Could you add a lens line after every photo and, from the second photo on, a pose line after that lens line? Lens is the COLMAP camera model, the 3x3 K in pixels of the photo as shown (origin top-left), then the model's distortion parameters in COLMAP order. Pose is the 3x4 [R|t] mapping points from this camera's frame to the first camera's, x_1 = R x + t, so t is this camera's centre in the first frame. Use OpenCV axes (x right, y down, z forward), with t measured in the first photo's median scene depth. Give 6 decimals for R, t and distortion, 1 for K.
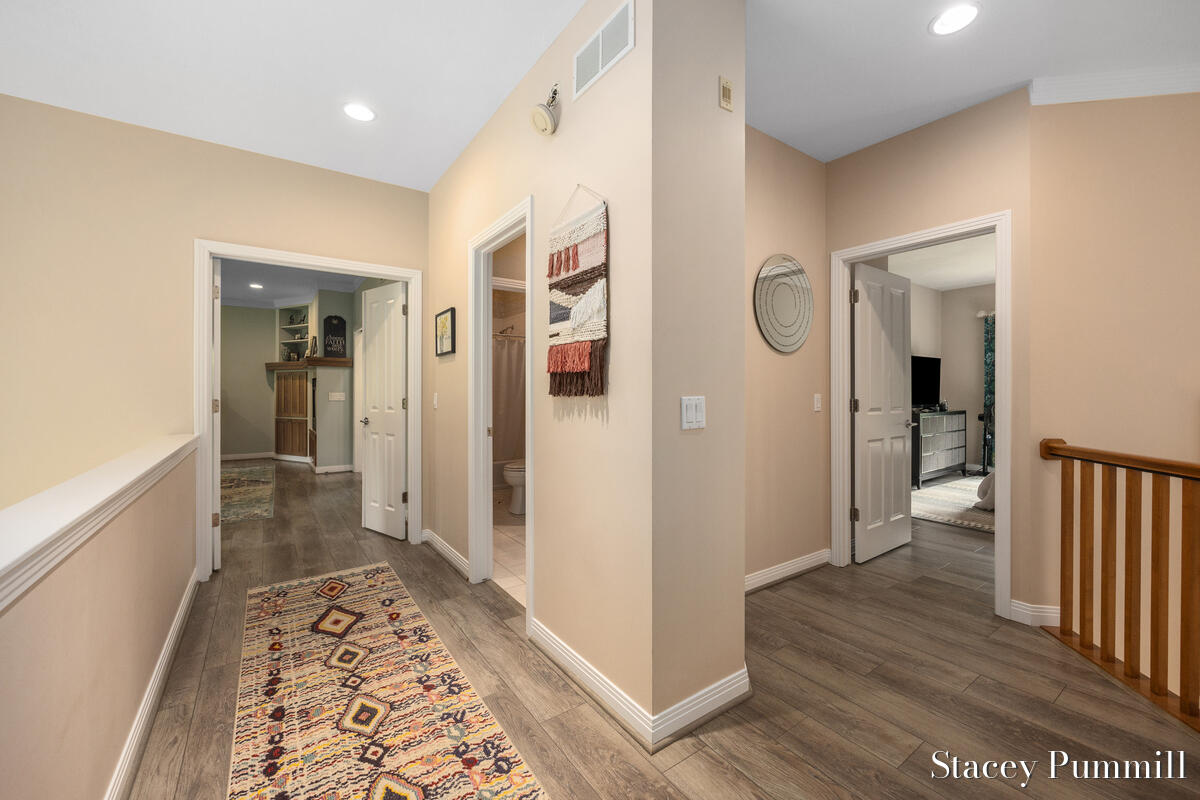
lens RADIAL K [[473.7, 0, 600.8], [0, 473.7, 391.5], [0, 0, 1]] dist [-0.005429, -0.000187]
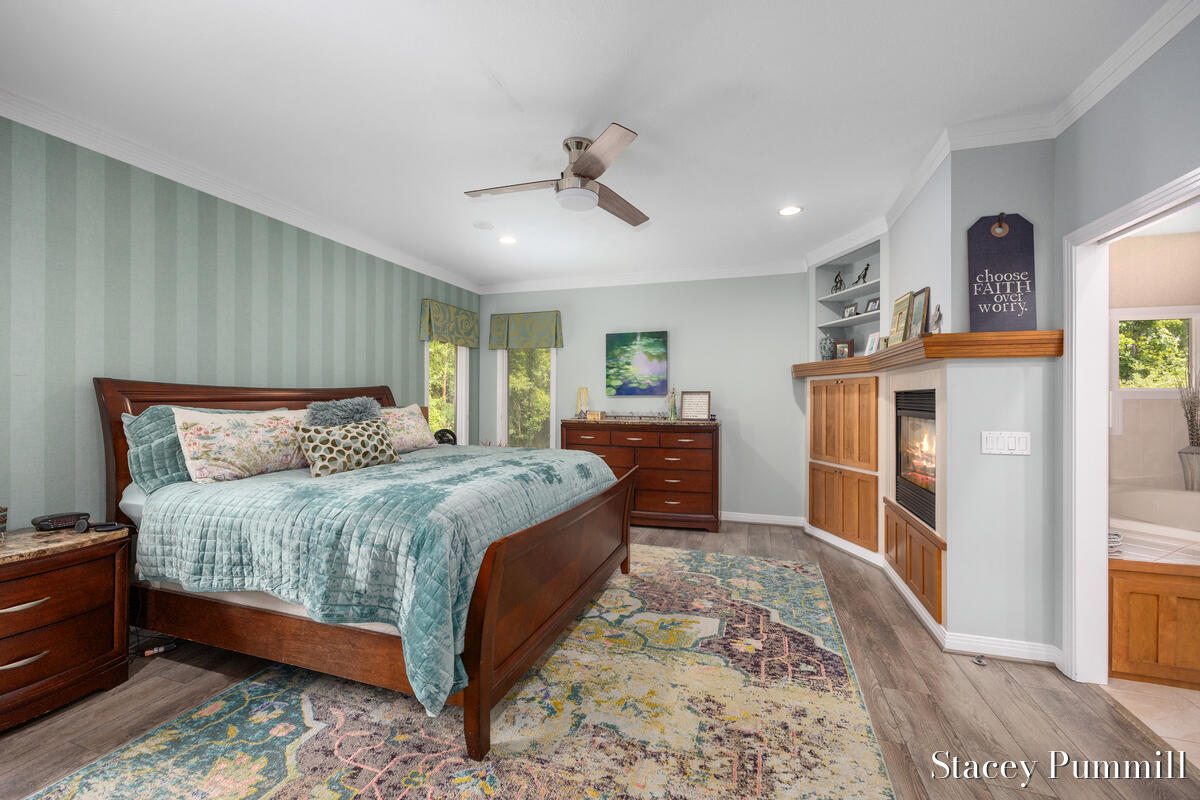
lens RADIAL K [[485.6, 0, 604.3], [0, 485.6, 398.2], [0, 0, 1]] dist [-0.006942, -0.000097]
pose [[0.608969, -0.000678, -0.793193, -0.451034], [-0.004197, 0.999983, -0.004077, -0.018864], [0.793183, 0.005812, 0.608956, 0.538859]]
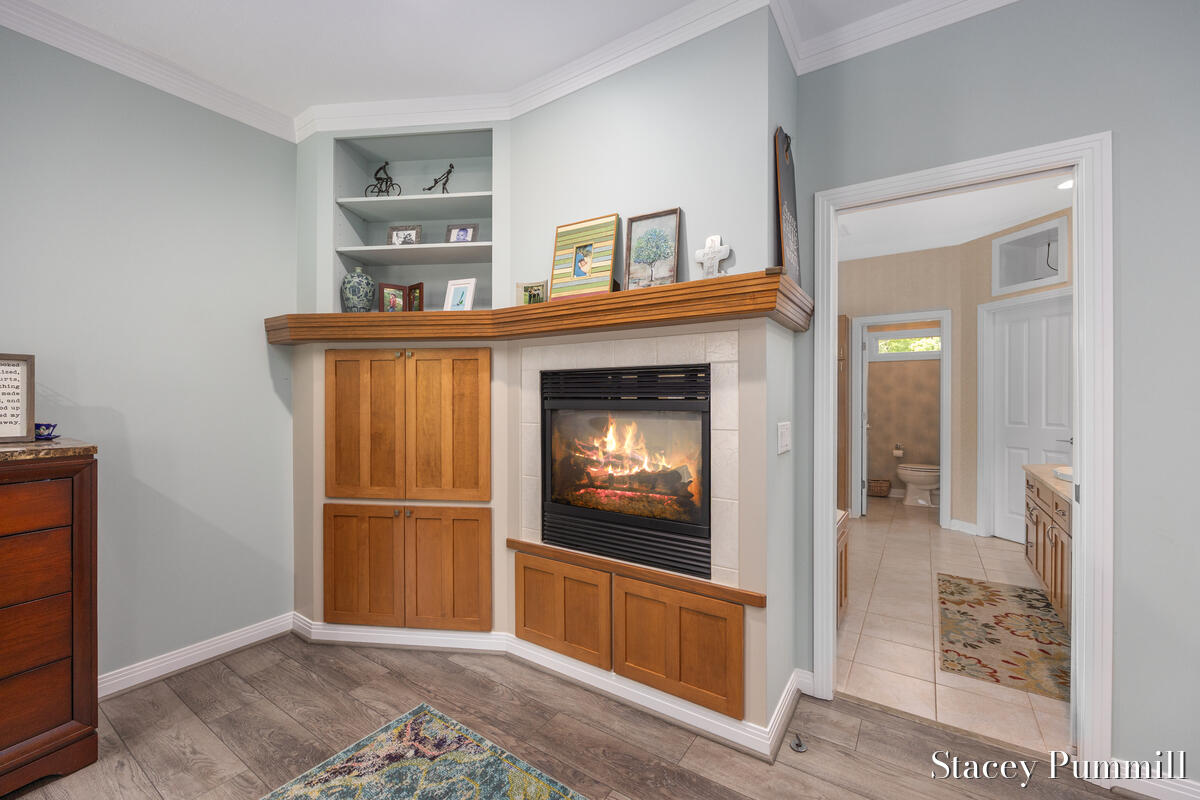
lens RADIAL K [[485.6, 0, 604.3], [0, 485.6, 398.2], [0, 0, 1]] dist [-0.006942, -0.000097]
pose [[0.931251, -0.000687, 0.364378, -0.755561], [0.001020, 0.999999, -0.000723, -0.010863], [-0.364377, 0.001045, 0.931251, 0.777311]]
